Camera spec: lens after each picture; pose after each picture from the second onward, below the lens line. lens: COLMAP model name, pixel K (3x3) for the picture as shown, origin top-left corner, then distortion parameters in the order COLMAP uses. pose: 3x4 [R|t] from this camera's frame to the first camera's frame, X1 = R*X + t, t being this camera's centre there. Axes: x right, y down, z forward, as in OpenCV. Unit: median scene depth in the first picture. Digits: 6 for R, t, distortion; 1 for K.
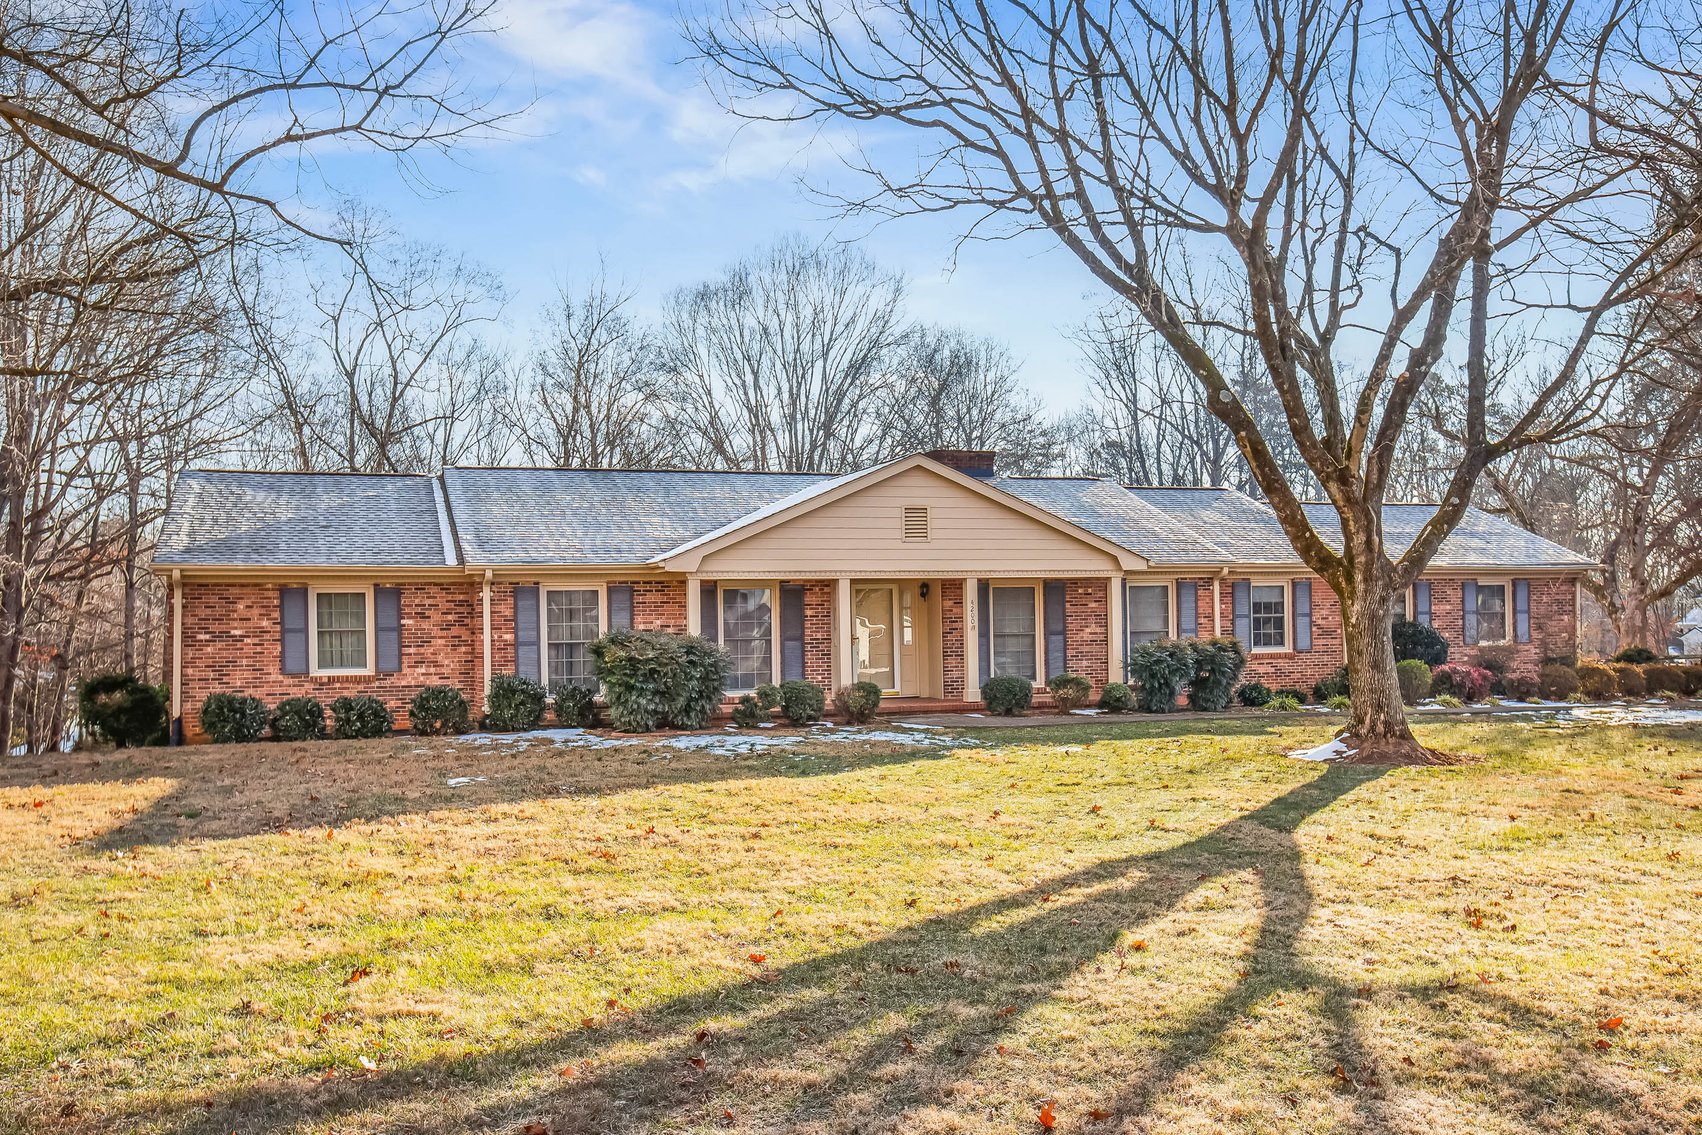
lens RADIAL K [[1434.1, 0, 848.5], [0, 1434.1, 615.3], [0, 0, 1]] dist [-0.014437, -0.007830]
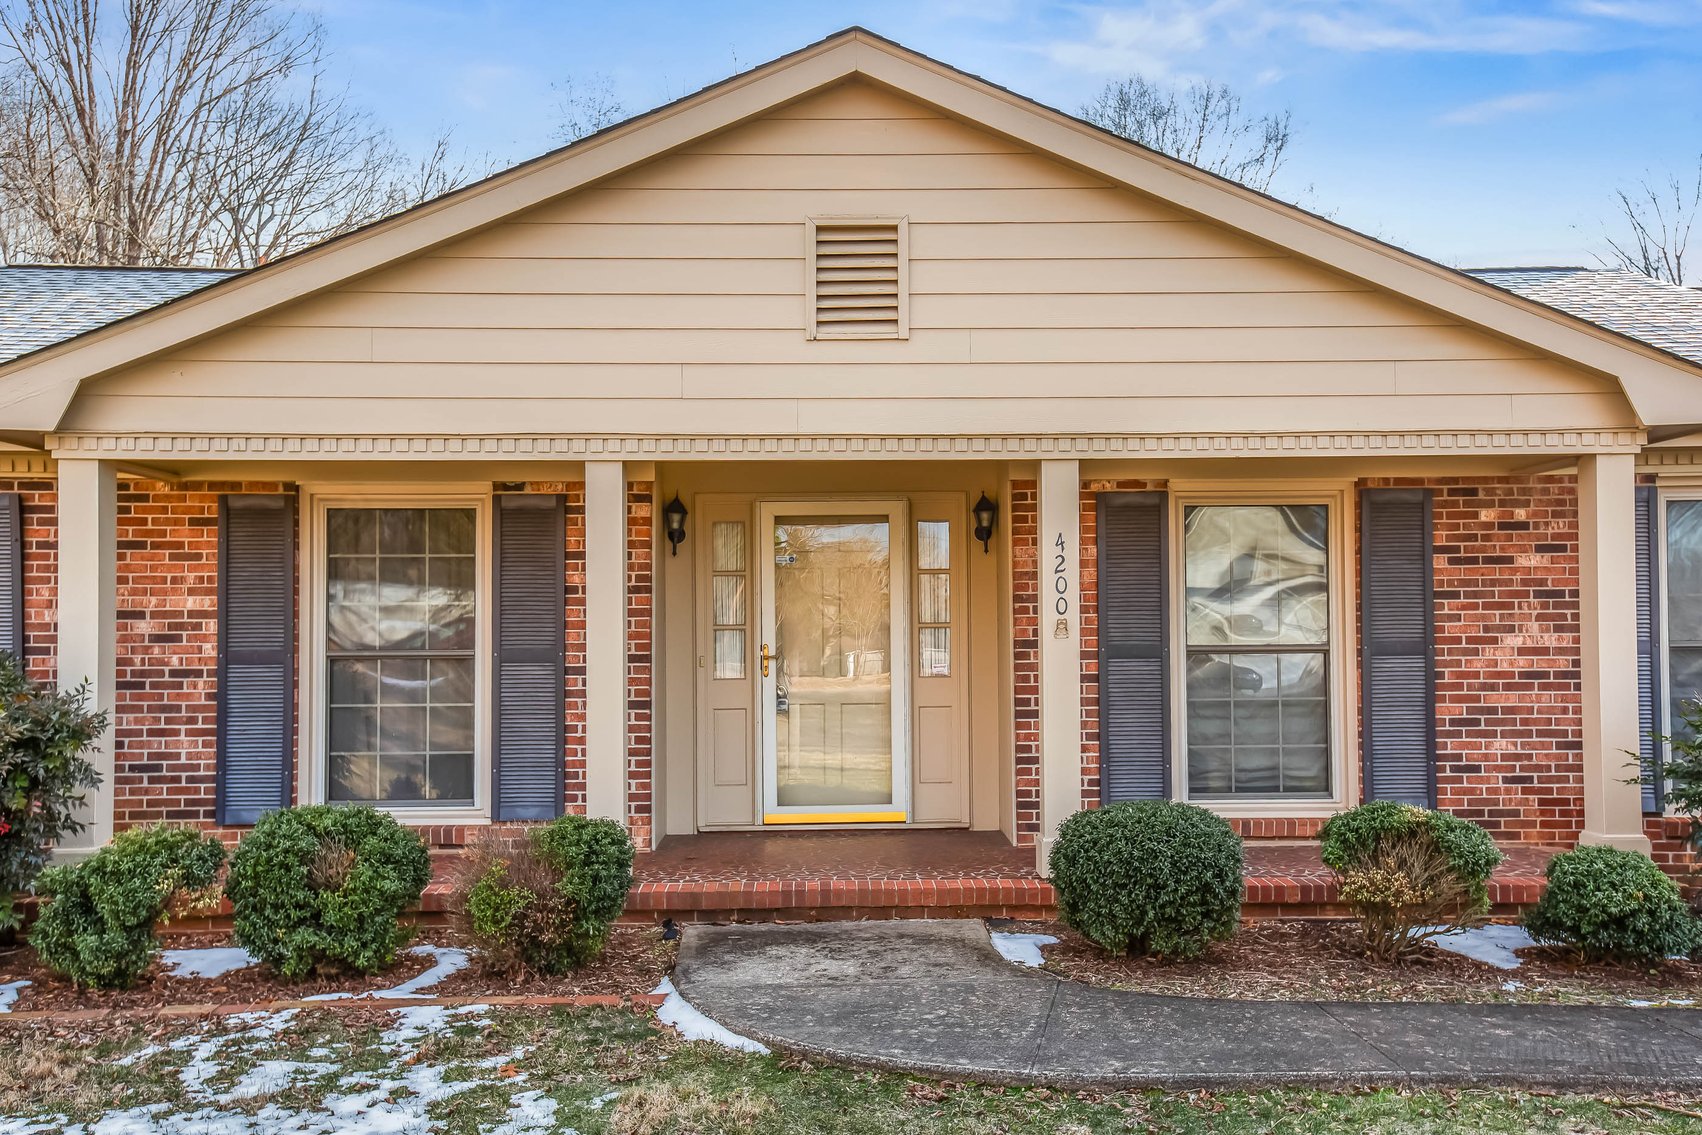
lens RADIAL K [[1441.6, 0, 858.6], [0, 1441.6, 617.4], [0, 0, 1]] dist [0.076977, 0.003685]
pose [[0.953285, 0.005764, -0.302019, 0.140587], [-0.006940, 0.999972, -0.002822, 0.008015], [0.301994, 0.004786, 0.953298, 0.719046]]
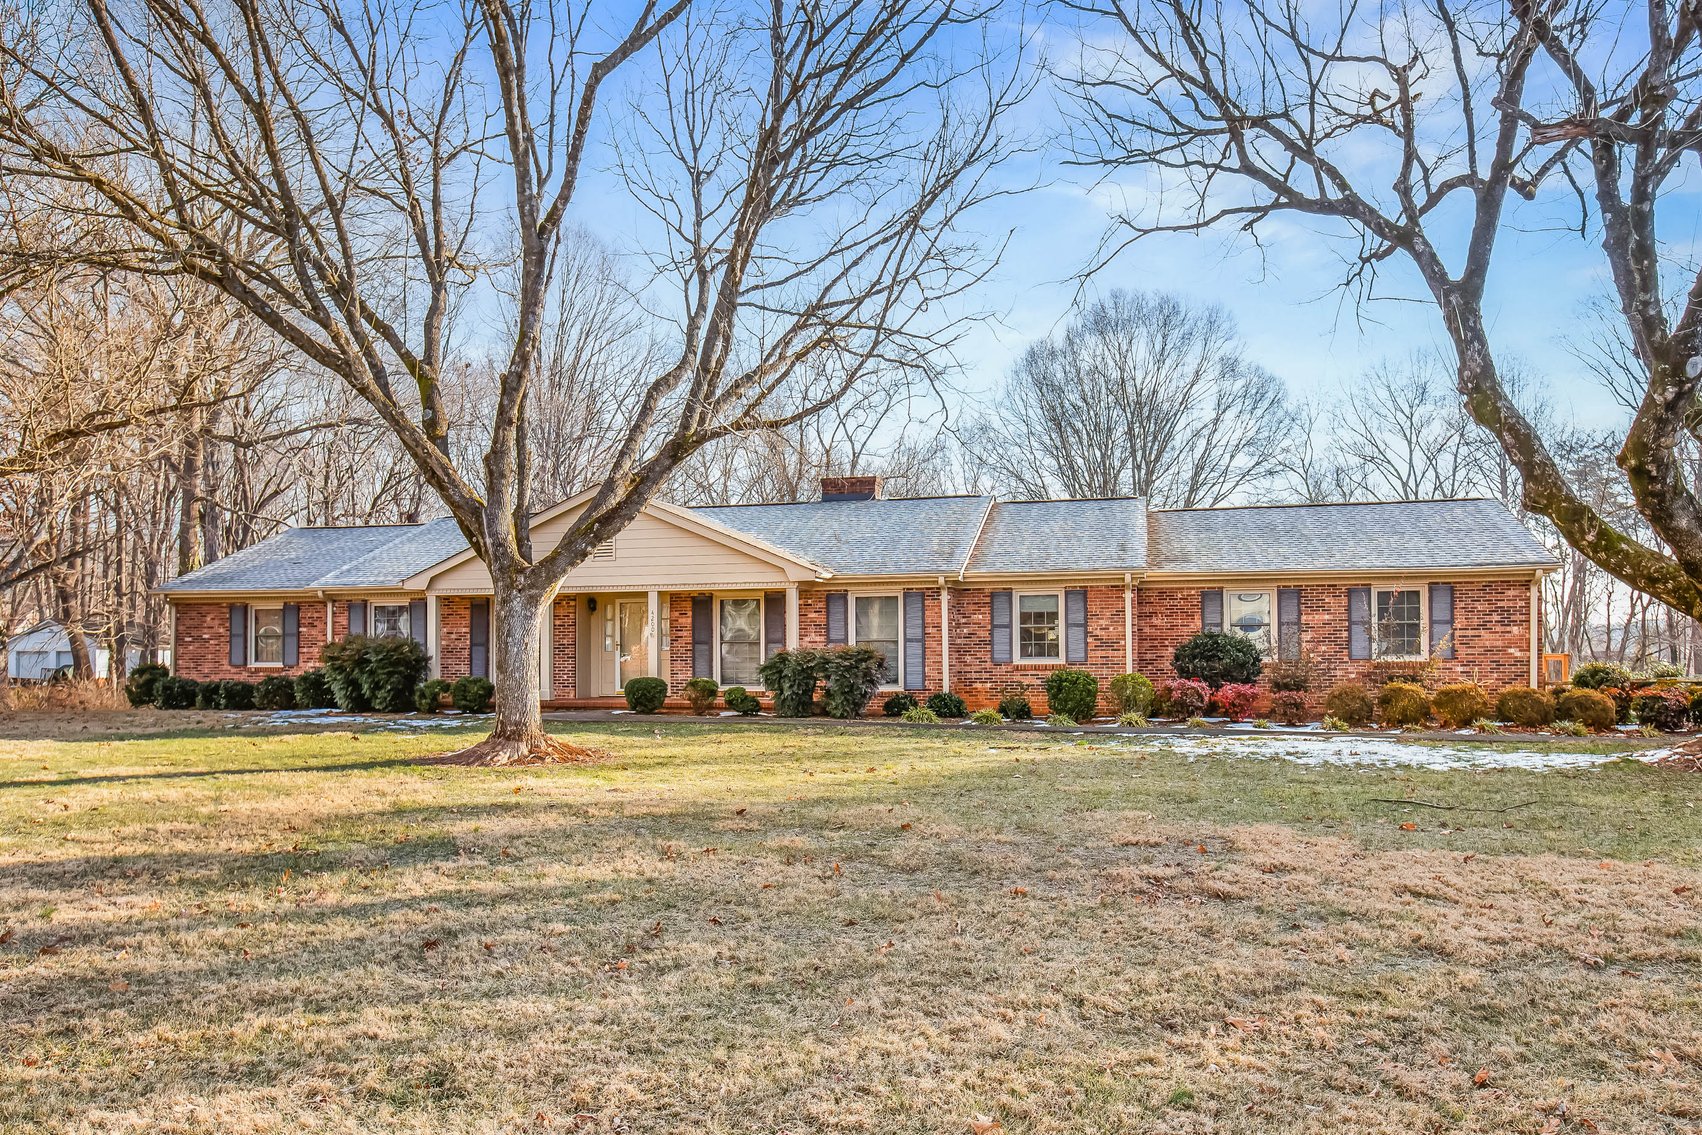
lens RADIAL K [[1182.6, 0, 854.9], [0, 1182.6, 615.6], [0, 0, 1]] dist [0.025808, 0.001887]
pose [[0.838198, -0.006916, -0.545322, 0.748993], [-0.003360, 0.999835, -0.017845, 0.009530], [0.545356, 0.016790, 0.838036, 0.309617]]
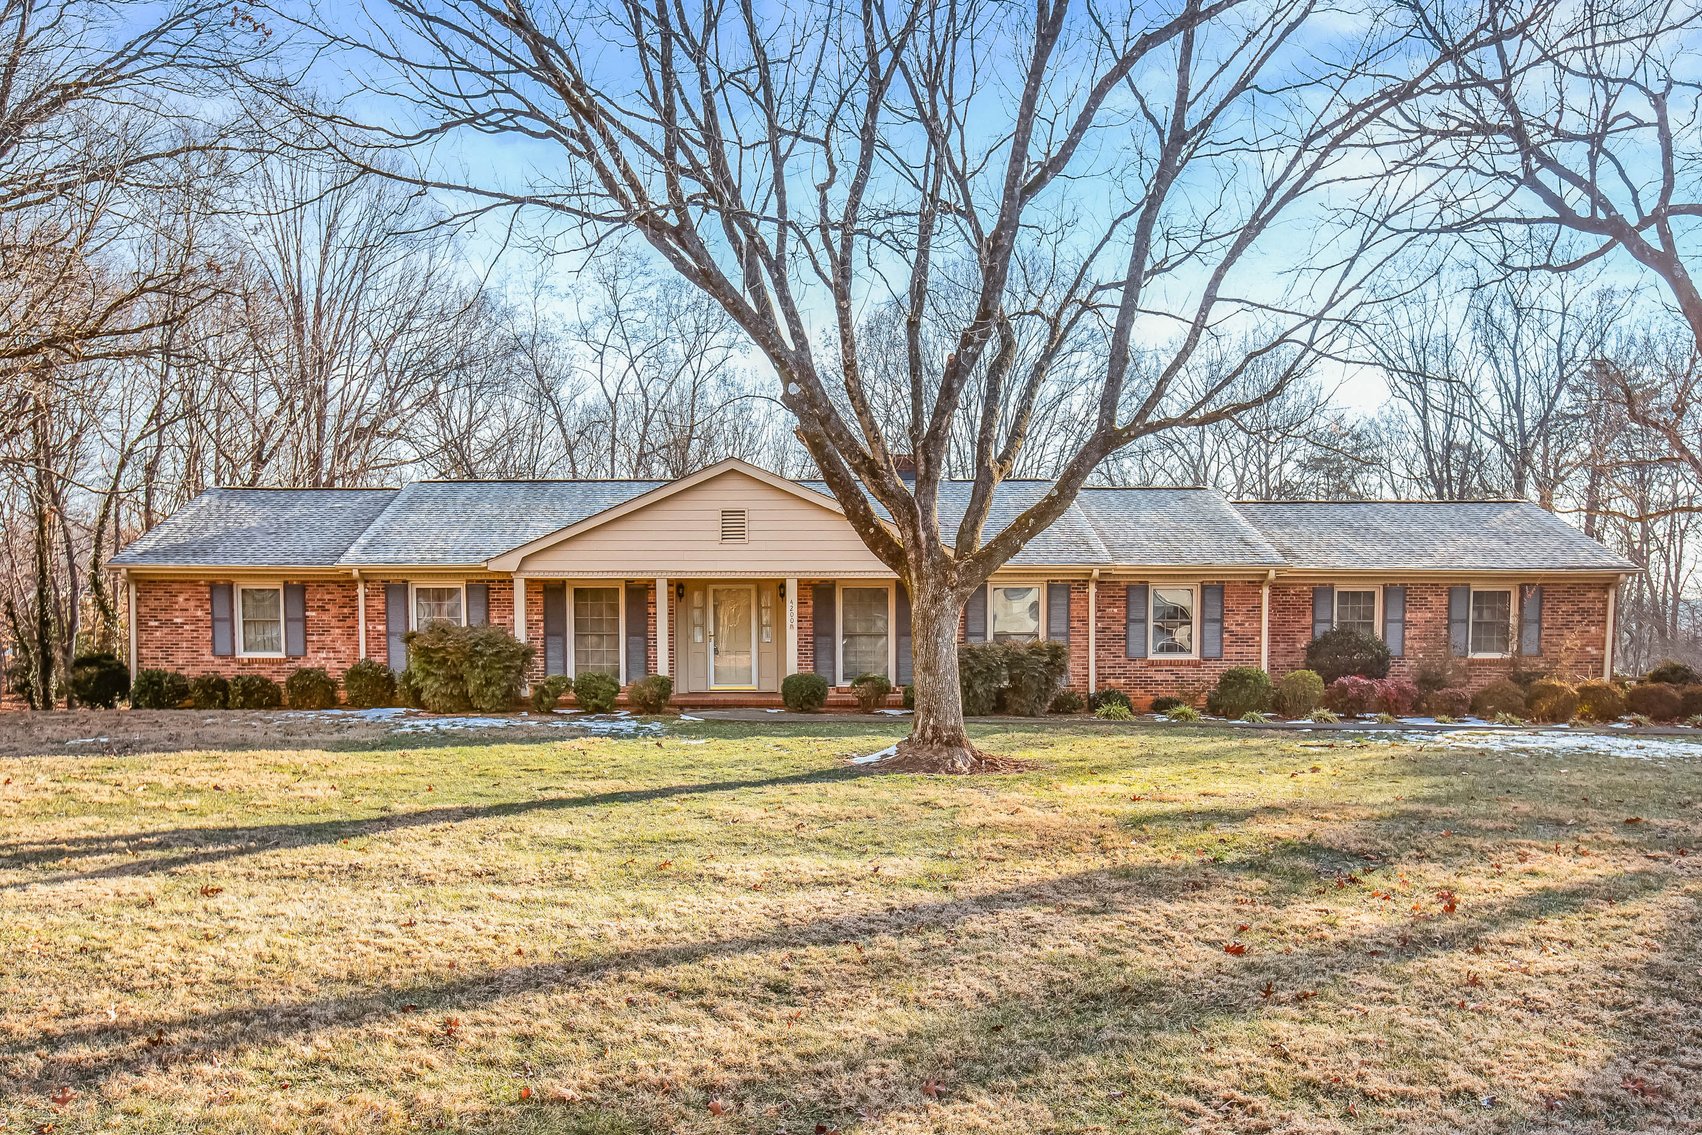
lens RADIAL K [[1321.0, 0, 783.9], [0, 1321.0, 729.2], [0, 0, 1]] dist [-0.010332, 0.000331]
pose [[0.941597, 0.041642, -0.334158, 0.413898], [-0.013966, 0.996300, 0.084805, 0.001595], [0.336453, -0.075185, 0.938694, 0.096697]]
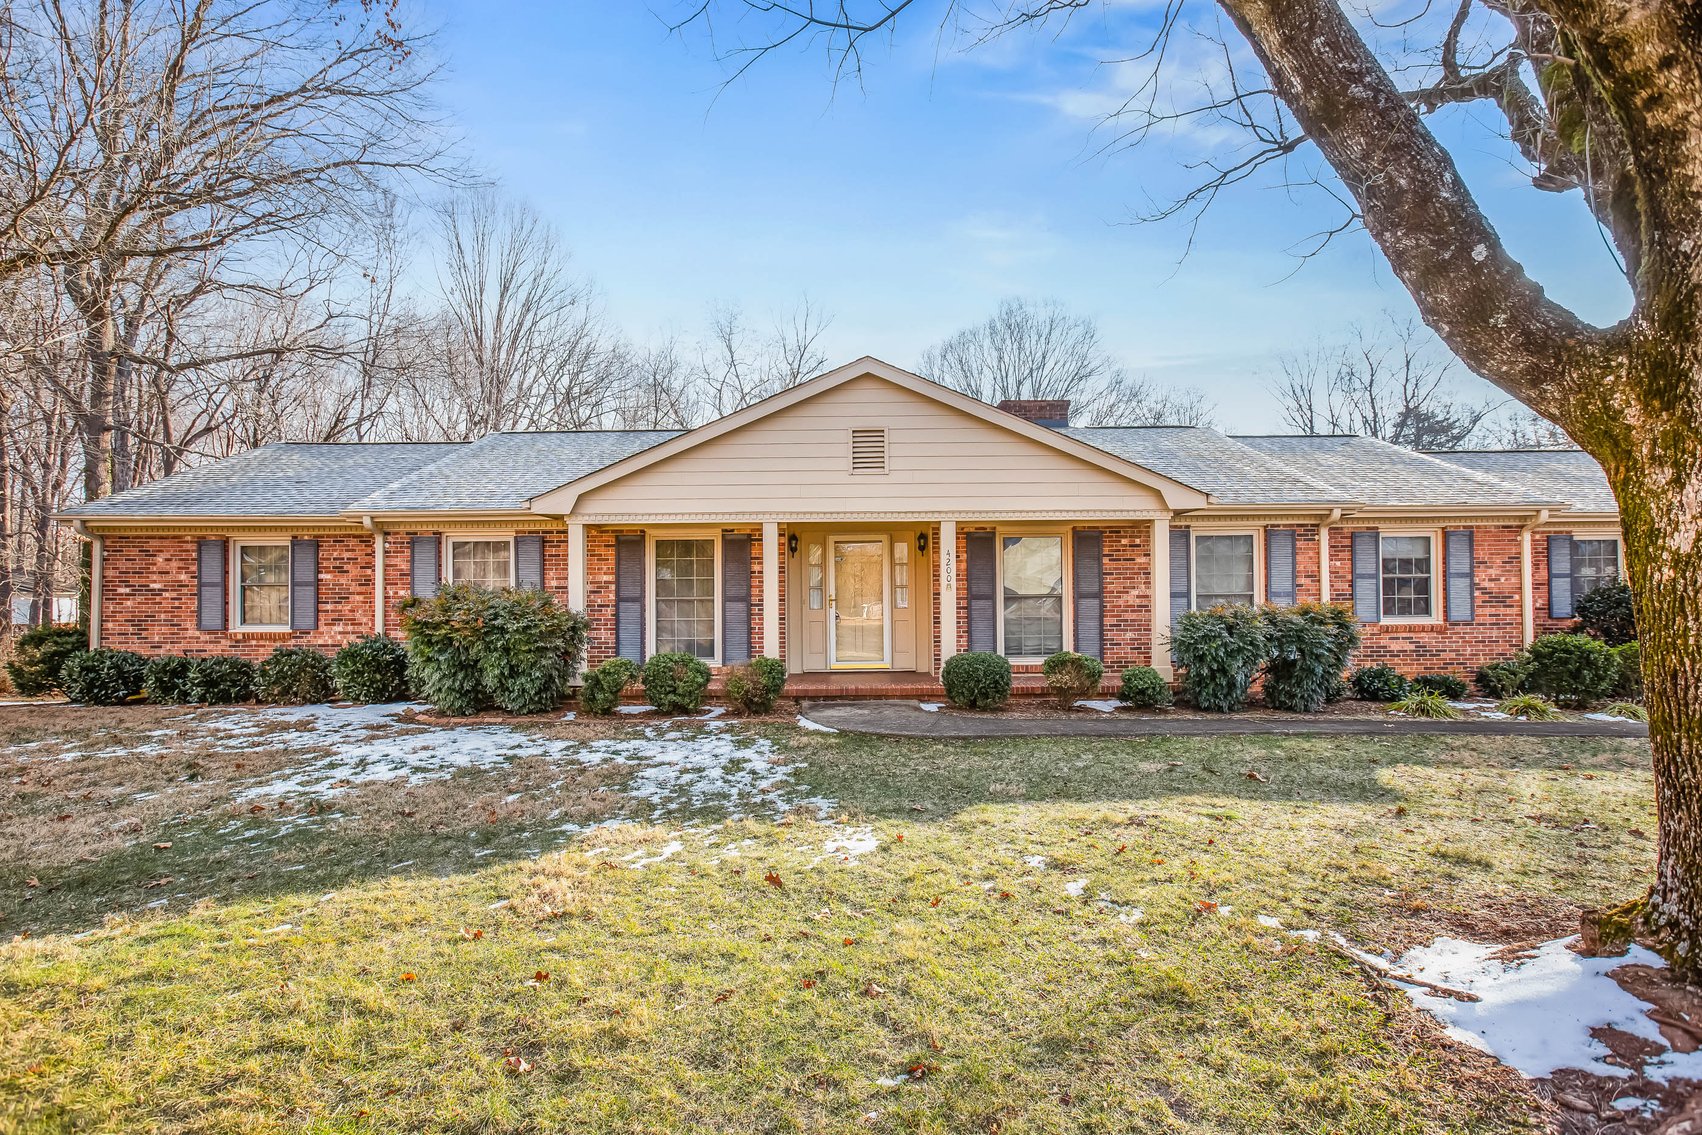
lens RADIAL K [[828.3, 0, 851.7], [0, 828.3, 584.3], [0, 0, 1]] dist [-0.026498, 0.017543]
pose [[0.946101, 0.004024, -0.323848, 0.184665], [-0.005445, 0.999979, -0.003484, 0.009447], [0.323827, 0.005060, 0.946103, 0.582403]]
